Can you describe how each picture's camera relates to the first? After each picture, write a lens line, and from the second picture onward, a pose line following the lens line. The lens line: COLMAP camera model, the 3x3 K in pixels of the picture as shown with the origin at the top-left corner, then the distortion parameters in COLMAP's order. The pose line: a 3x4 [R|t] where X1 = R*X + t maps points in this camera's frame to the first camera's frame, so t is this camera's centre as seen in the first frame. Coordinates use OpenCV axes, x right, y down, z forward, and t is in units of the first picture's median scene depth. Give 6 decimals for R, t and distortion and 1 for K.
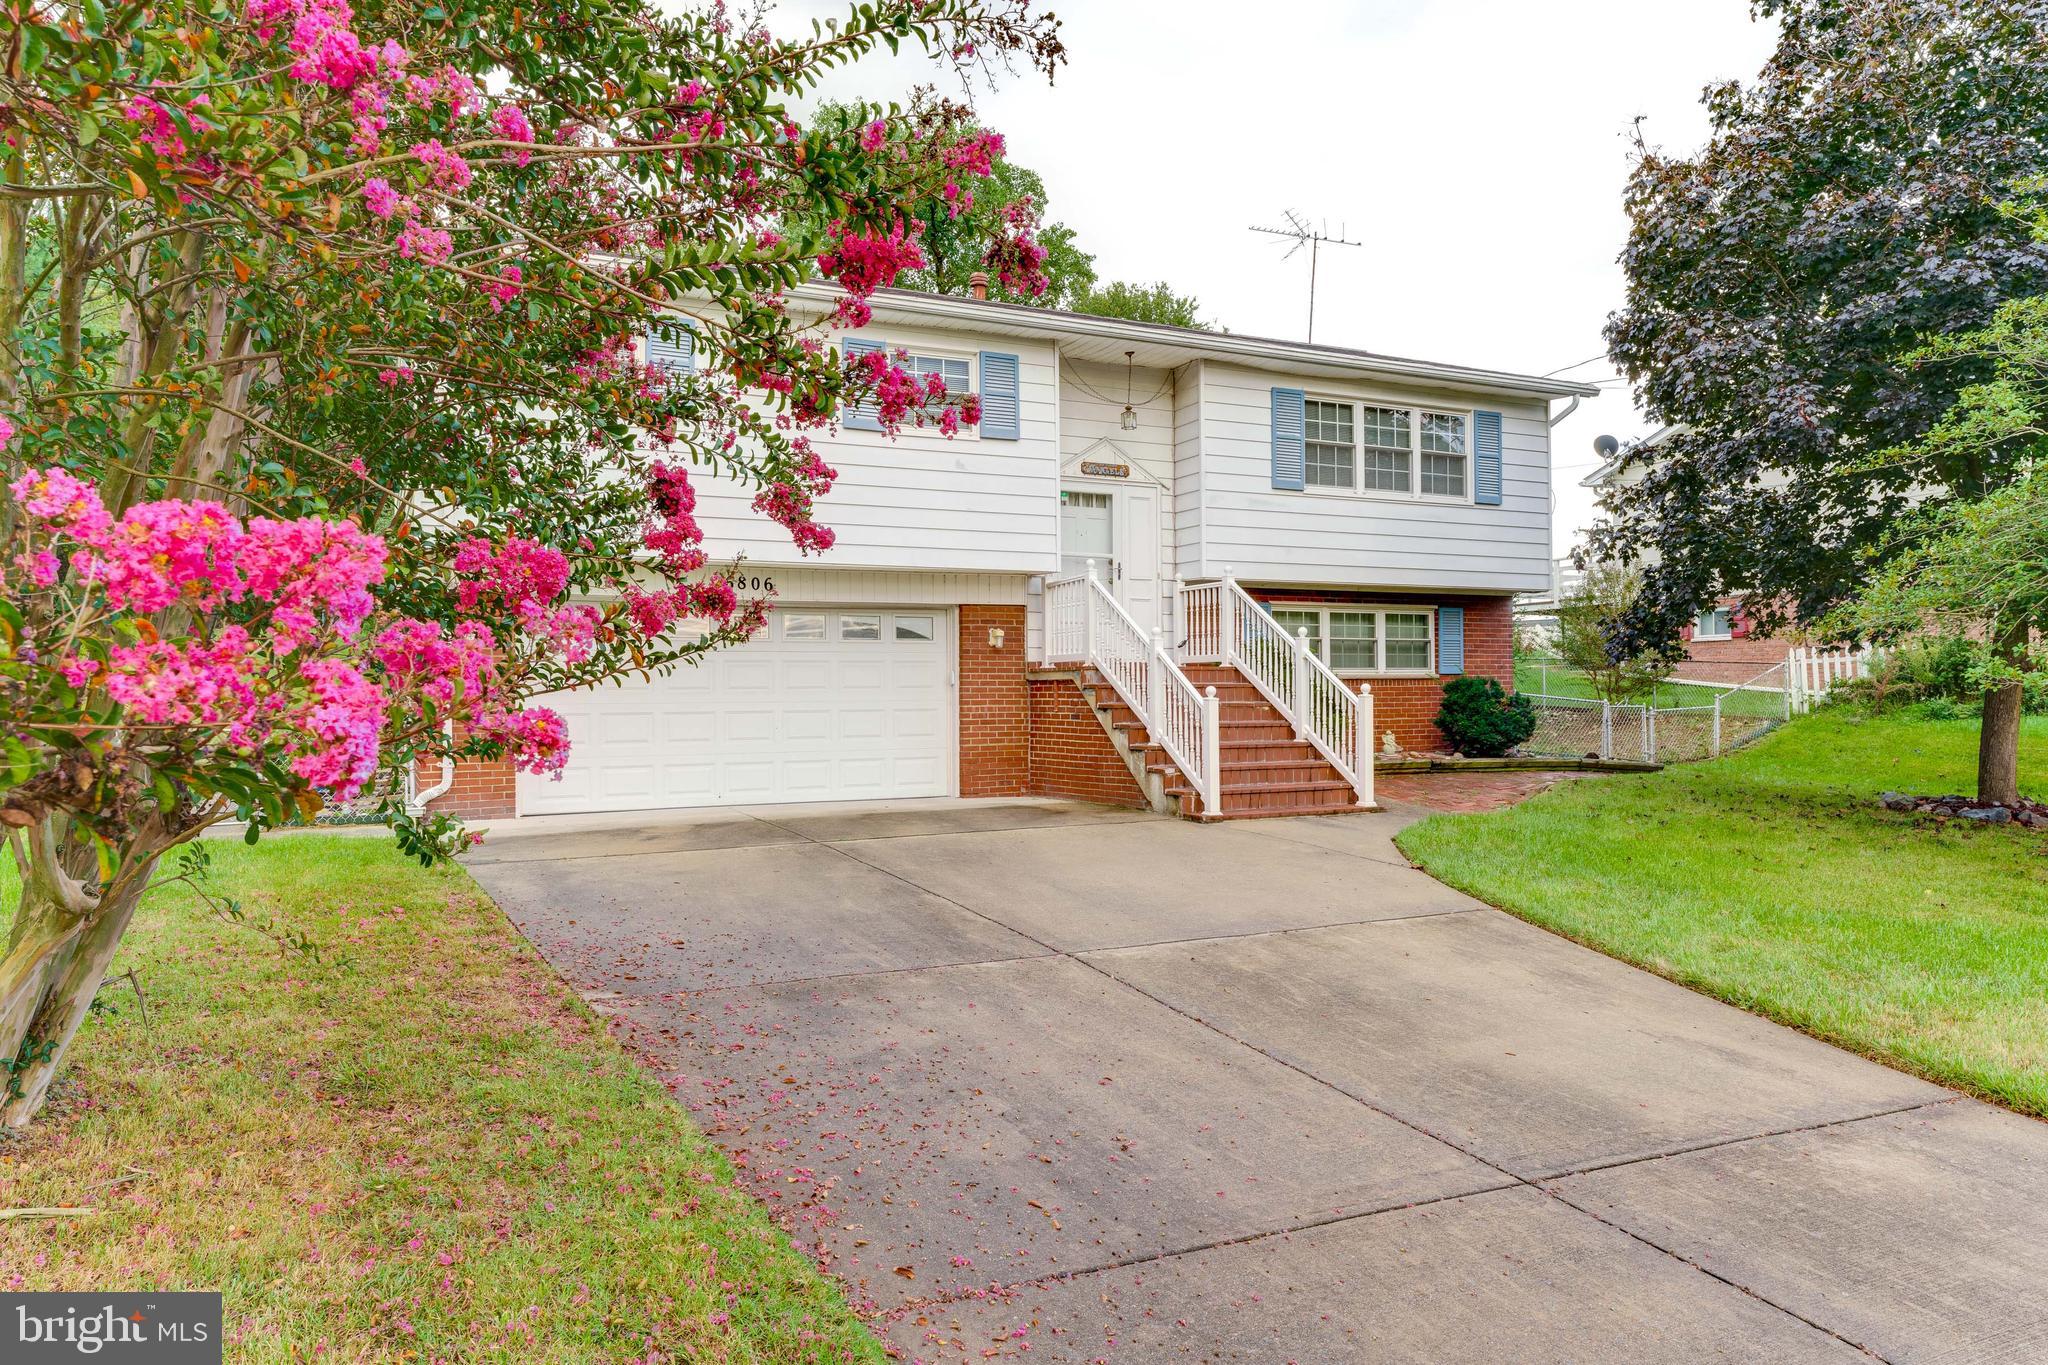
lens RADIAL K [[1339.2, 0, 1024.0], [0, 1339.2, 682.5], [0, 0, 1]] dist [-0.000174, 0.002741]
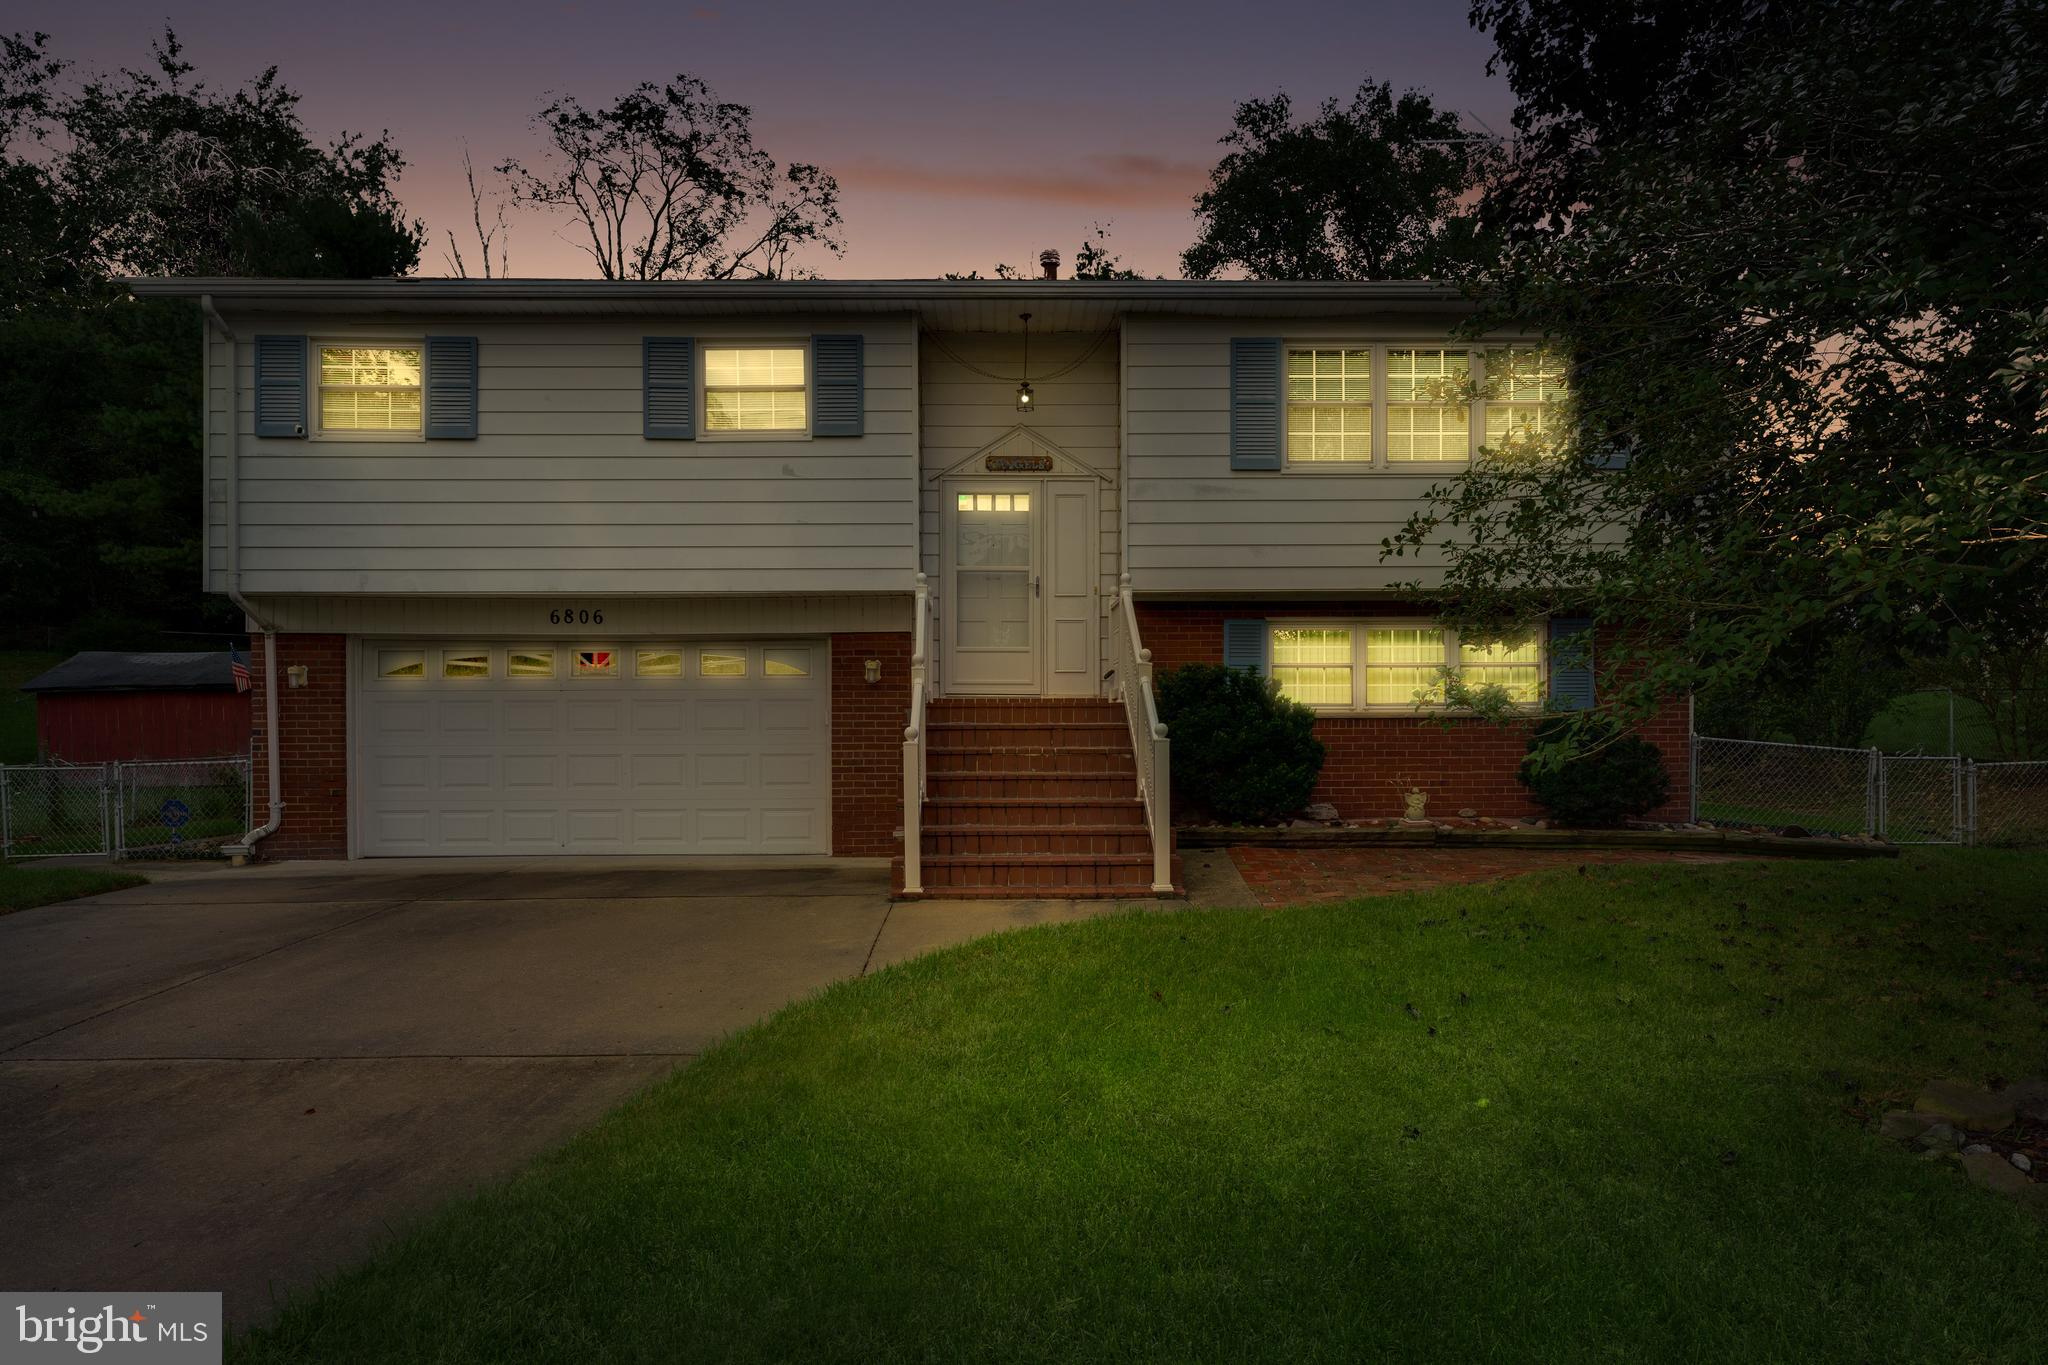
lens RADIAL K [[1380.3, 0, 1025.1], [0, 1380.3, 726.2], [0, 0, 1]] dist [0.002121, -0.000006]
pose [[0.901857, -0.000463, -0.432035, 0.444749], [0.000394, 1.000000, -0.000248, 0.002037], [0.432035, 0.000053, 0.901857, 0.248414]]
